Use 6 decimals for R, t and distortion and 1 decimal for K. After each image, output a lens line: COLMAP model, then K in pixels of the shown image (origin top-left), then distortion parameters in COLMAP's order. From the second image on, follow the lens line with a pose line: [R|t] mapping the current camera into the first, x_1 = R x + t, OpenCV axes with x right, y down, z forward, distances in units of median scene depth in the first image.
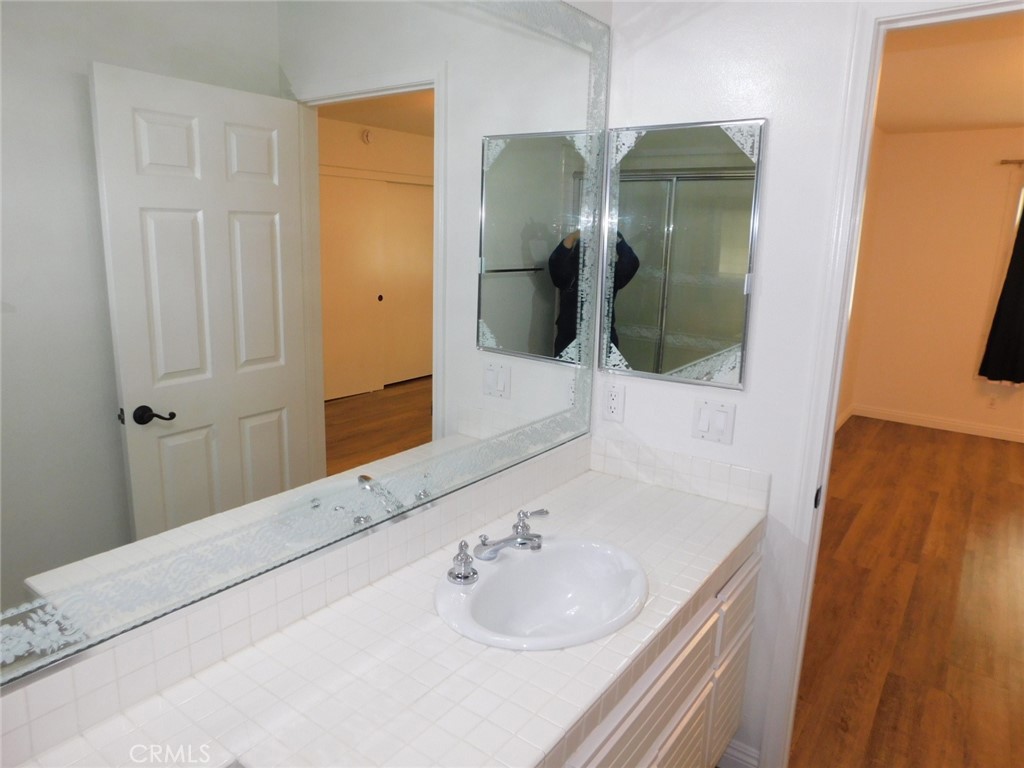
lens RADIAL K [[681.6, 0, 516.0], [0, 681.6, 378.0], [0, 0, 1]] dist [-0.045653, 0.041677]
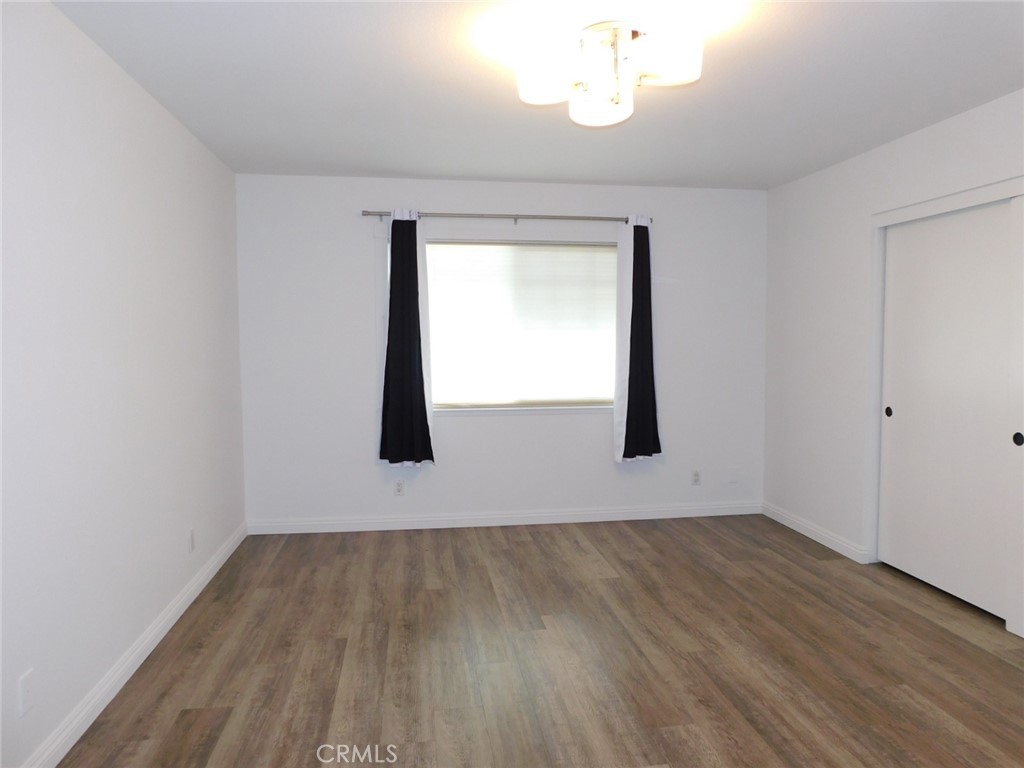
lens RADIAL K [[681.6, 0, 516.0], [0, 681.6, 378.0], [0, 0, 1]] dist [-0.045653, 0.041677]
pose [[0.711764, -0.070768, 0.698845, 0.264387], [0.171826, 0.982227, -0.075538, -0.012181], [-0.681078, 0.173845, 0.711274, 0.313537]]
